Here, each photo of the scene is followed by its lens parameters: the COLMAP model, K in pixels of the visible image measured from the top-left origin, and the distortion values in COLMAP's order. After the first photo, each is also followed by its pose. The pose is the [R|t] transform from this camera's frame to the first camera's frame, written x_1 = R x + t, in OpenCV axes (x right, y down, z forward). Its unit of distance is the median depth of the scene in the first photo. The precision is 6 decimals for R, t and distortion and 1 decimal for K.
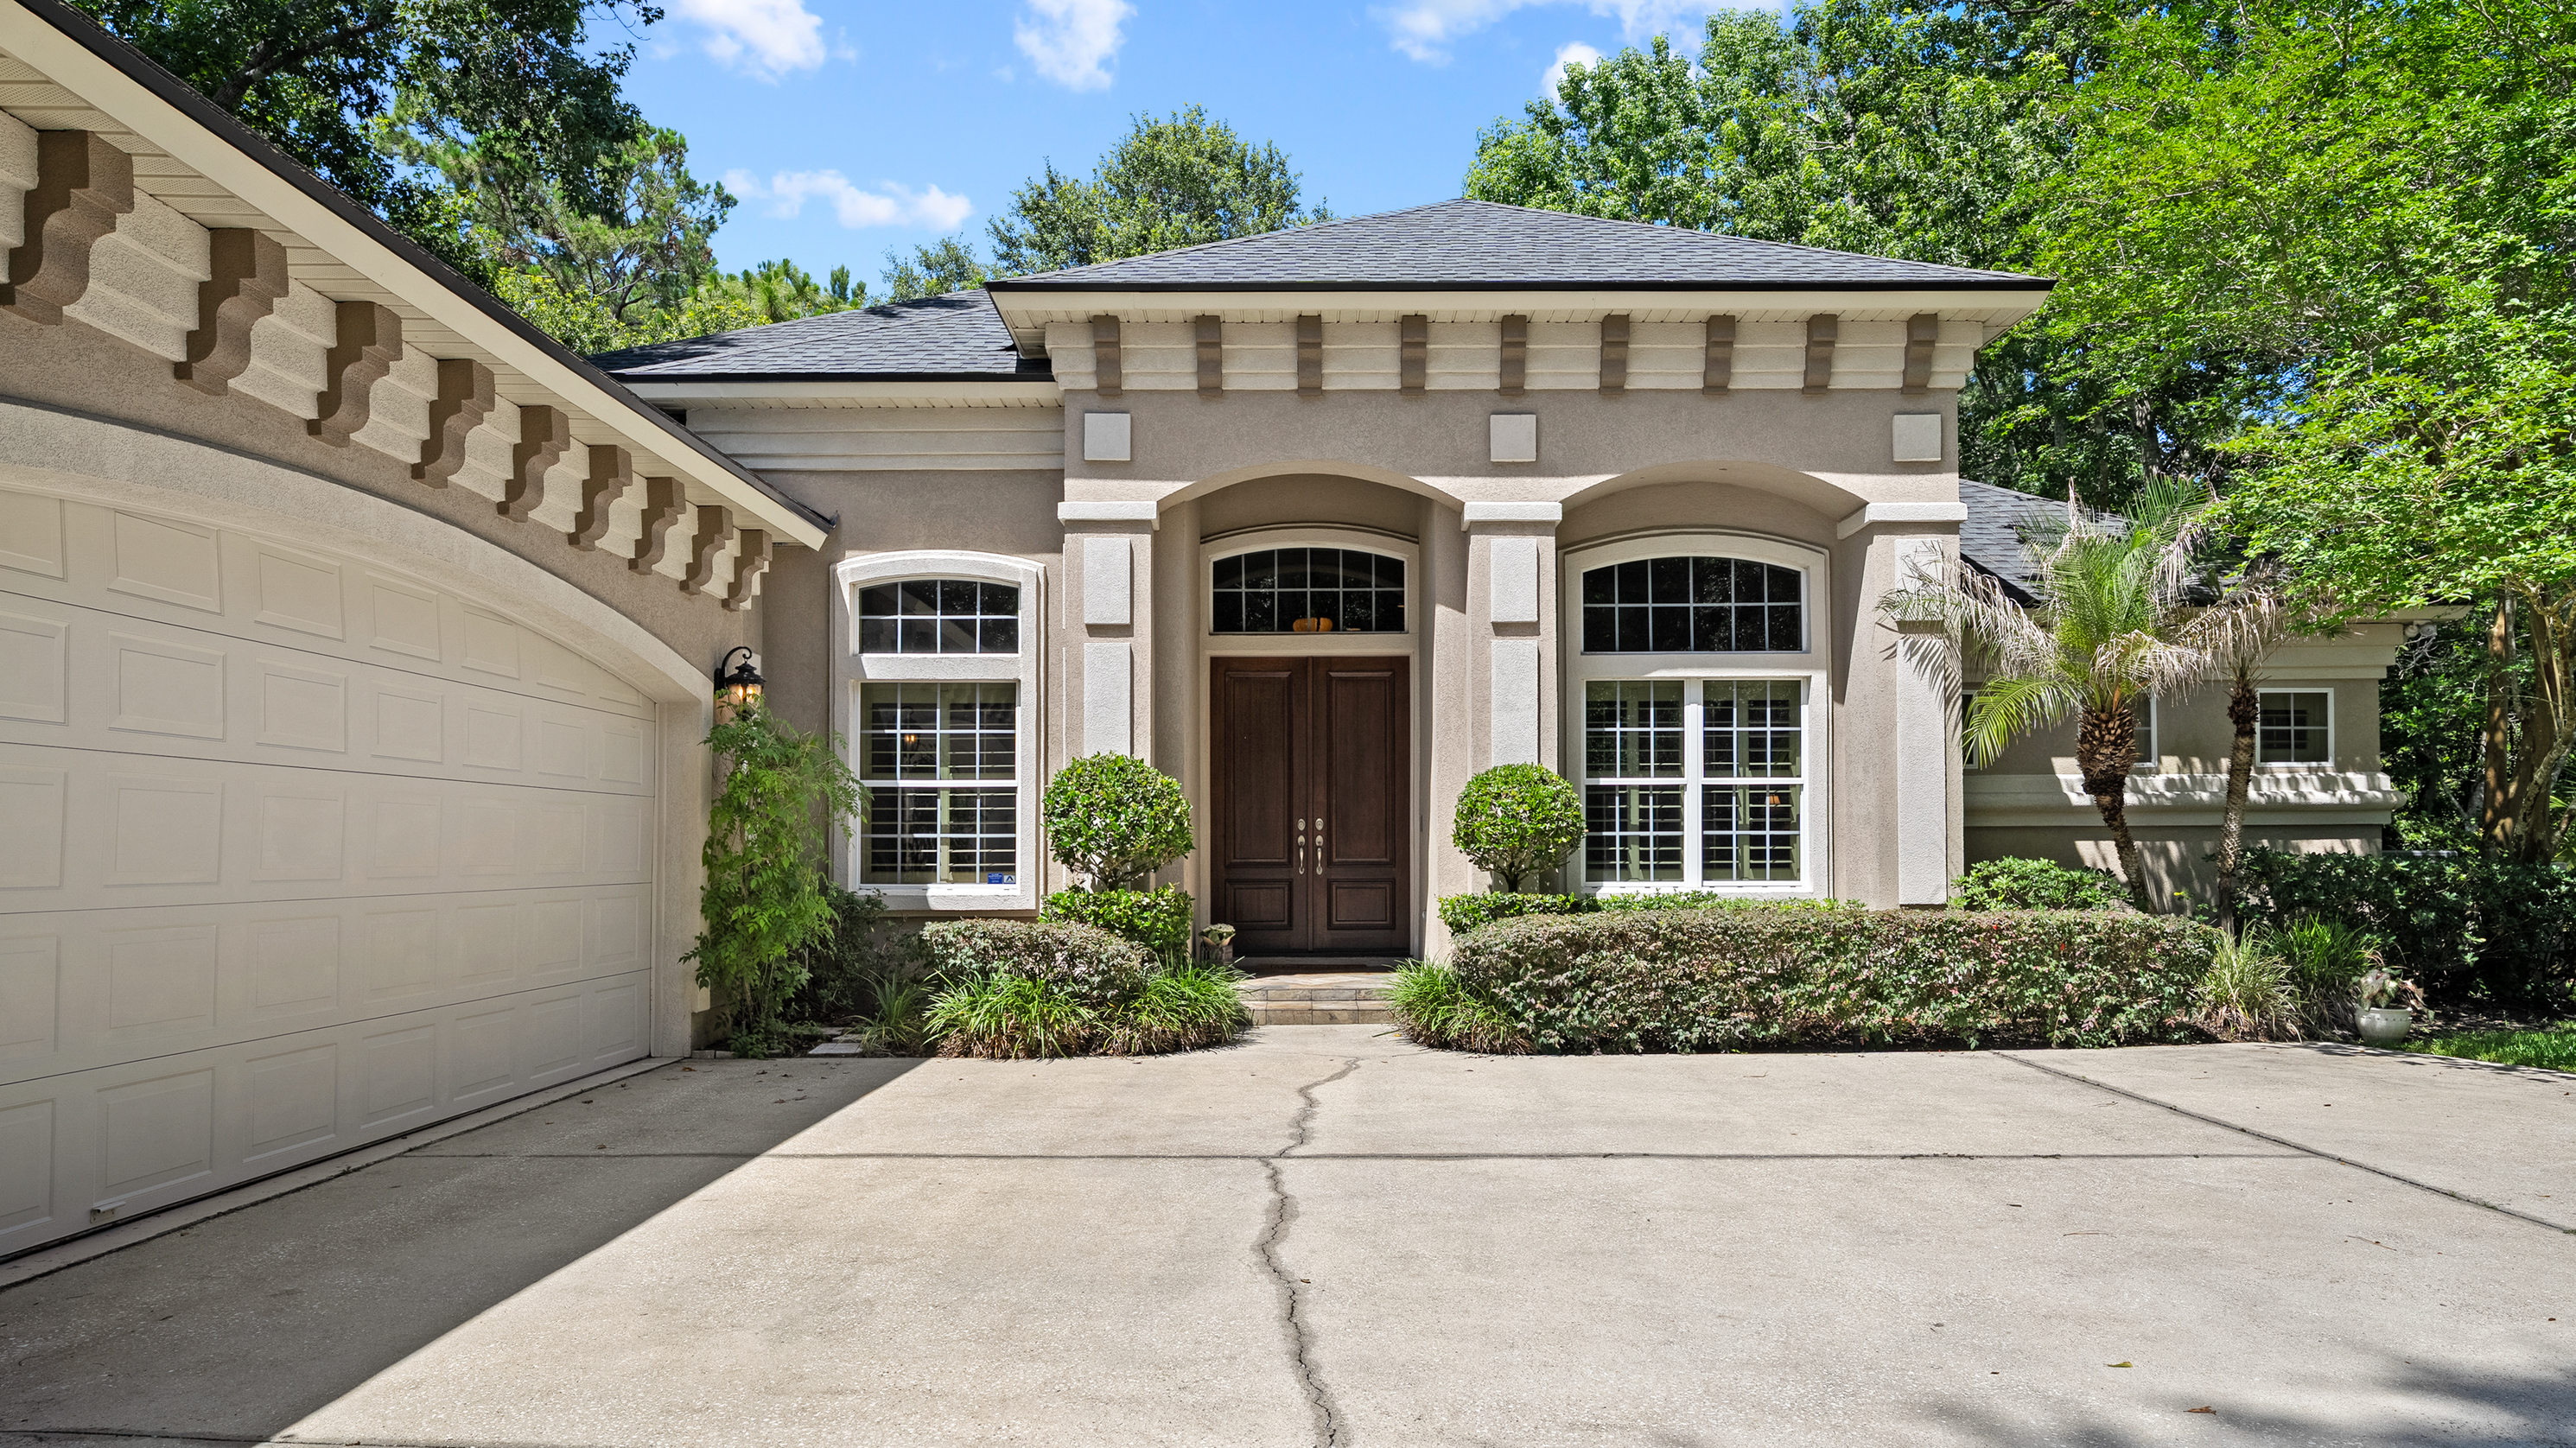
lens RADIAL K [[1636.9, 0, 1291.1], [0, 1636.9, 737.4], [0, 0, 1]] dist [0.006791, -0.002231]
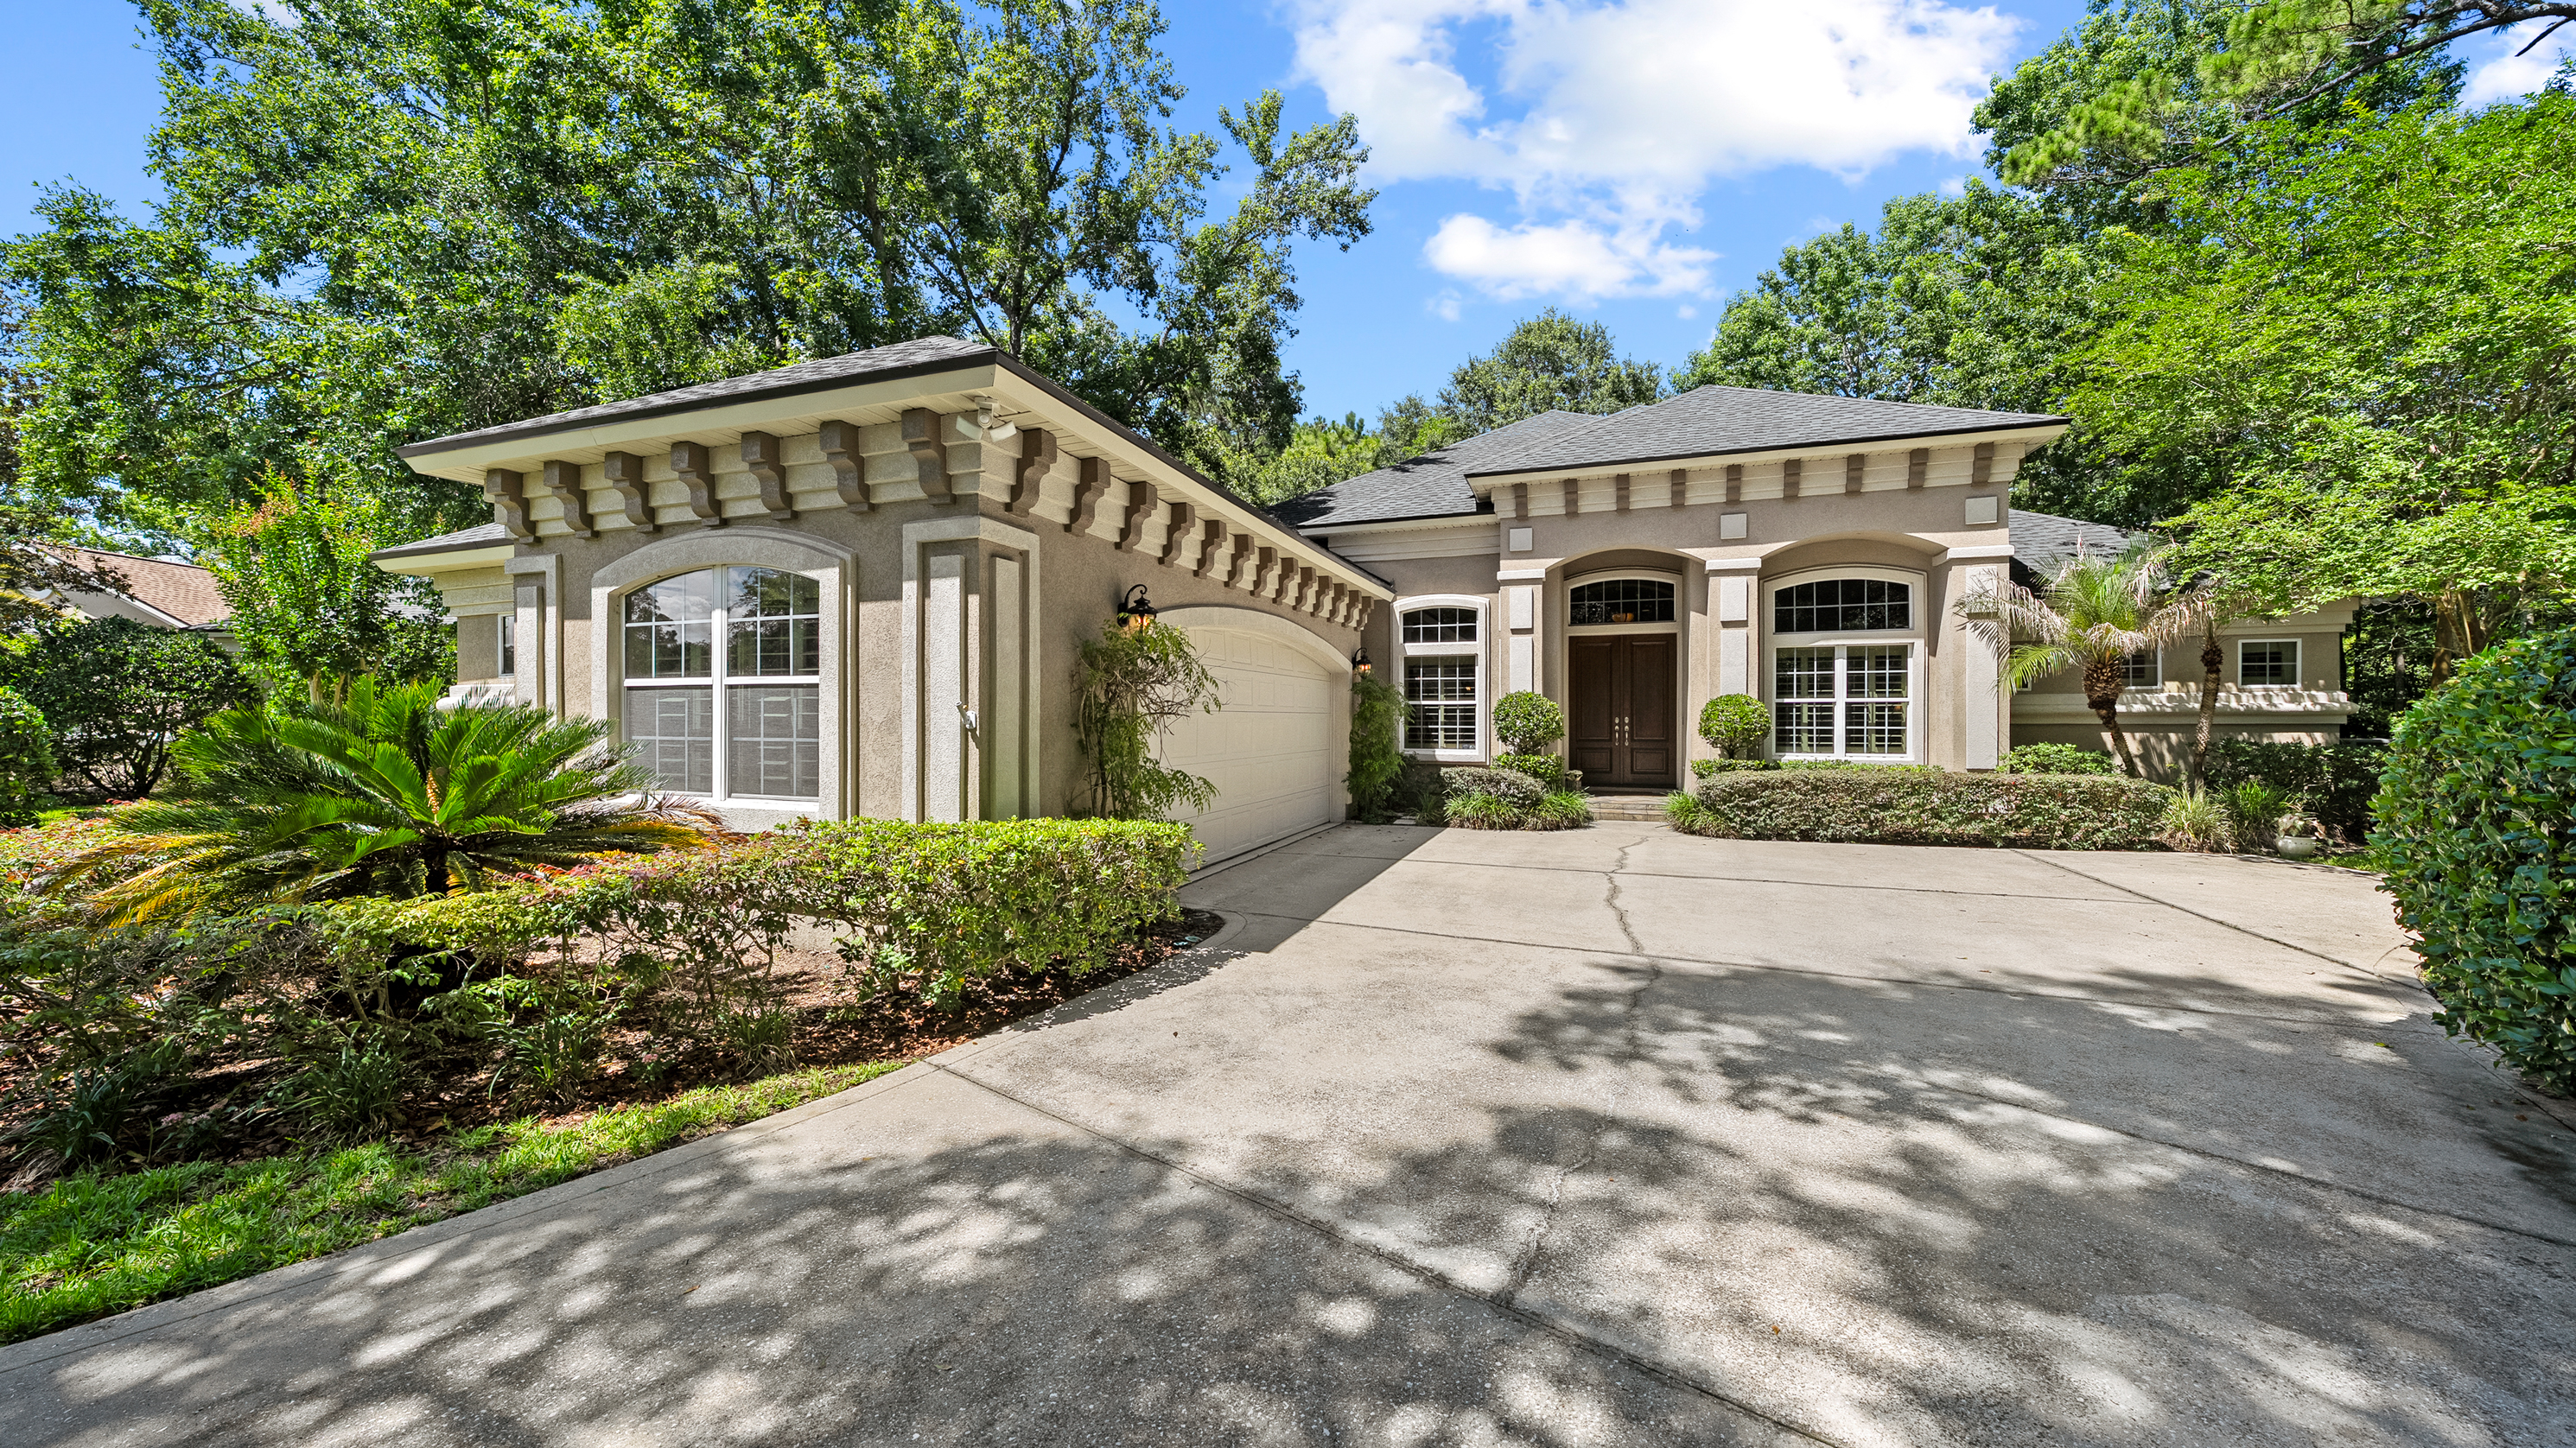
lens RADIAL K [[873.9, 0, 1307.0], [0, 873.9, 709.6], [0, 0, 1]] dist [-0.004171, -0.000131]
pose [[0.945745, 0.000940, -0.324907, -0.006570], [0.015937, 0.998658, 0.049277, -0.023471], [0.324518, -0.051782, 0.944461, -0.152823]]
